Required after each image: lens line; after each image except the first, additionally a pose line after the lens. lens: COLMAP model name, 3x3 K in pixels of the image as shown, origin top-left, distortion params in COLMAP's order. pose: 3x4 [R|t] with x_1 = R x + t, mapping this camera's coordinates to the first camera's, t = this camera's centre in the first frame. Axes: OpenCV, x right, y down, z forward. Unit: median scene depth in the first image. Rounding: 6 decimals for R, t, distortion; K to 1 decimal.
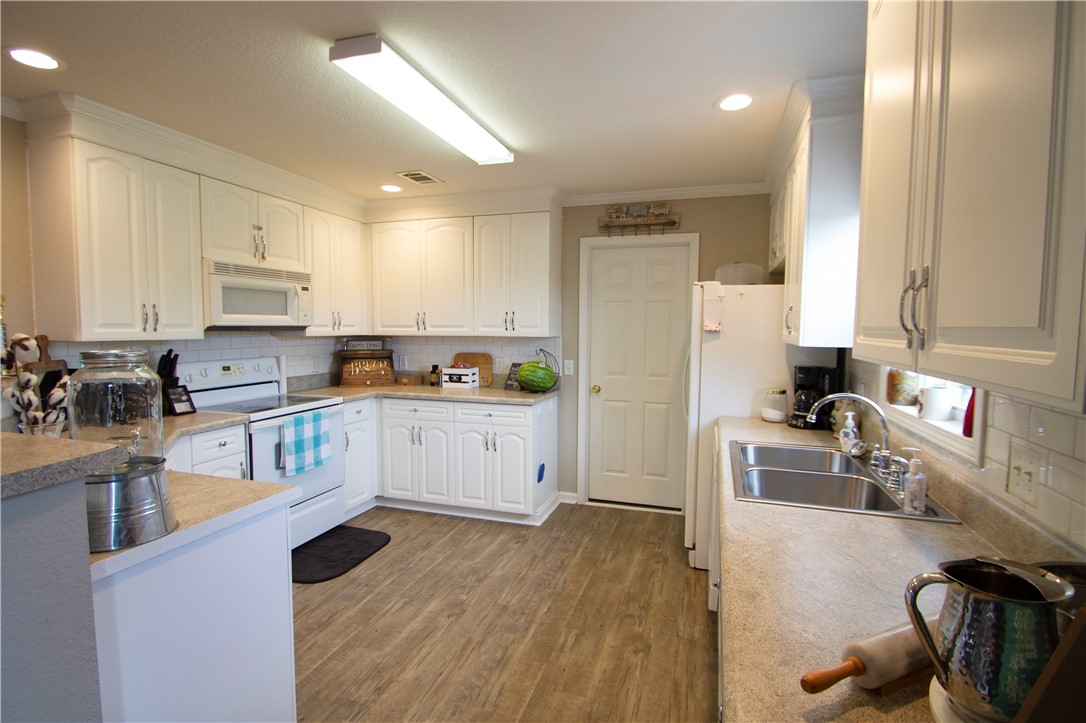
lens RADIAL K [[534.6, 0, 543.0], [0, 534.6, 361.5], [0, 0, 1]] dist [-0.001834, -0.000319]
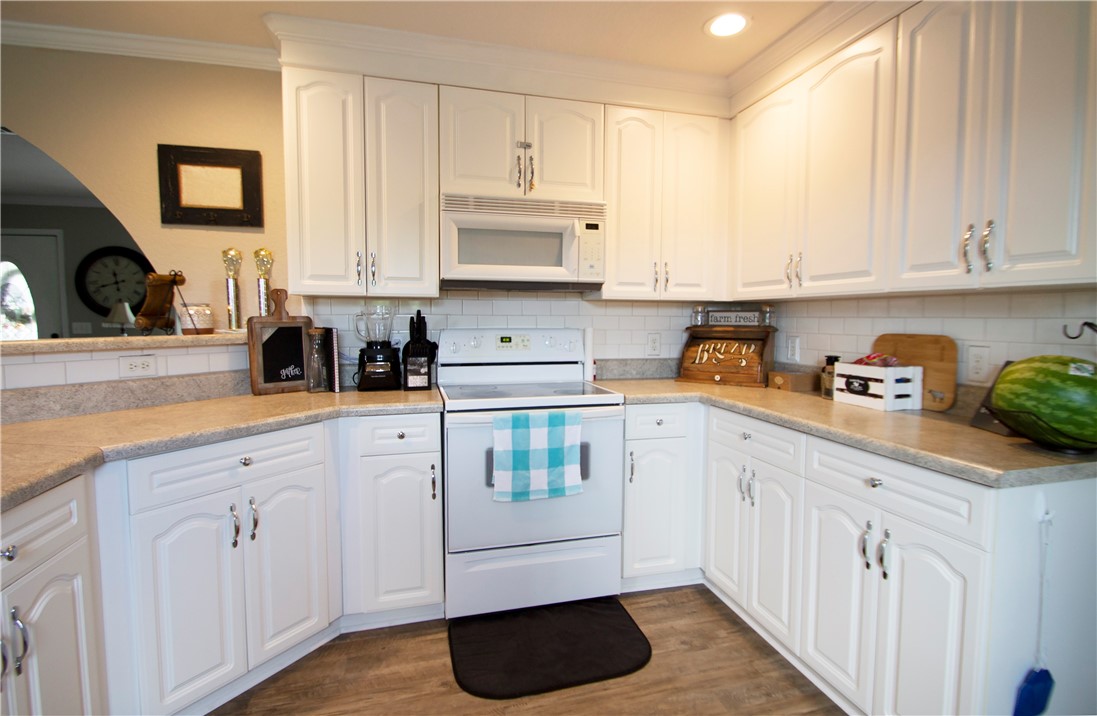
lens RADIAL K [[547.0, 0, 551.2], [0, 547.0, 347.6], [0, 0, 1]] dist [0.000836, -0.000146]
pose [[0.553366, 0.047008, -0.831611, 0.099544], [-0.060165, 0.998054, 0.016382, 0.007022], [0.830762, 0.040969, 0.555117, 0.557260]]
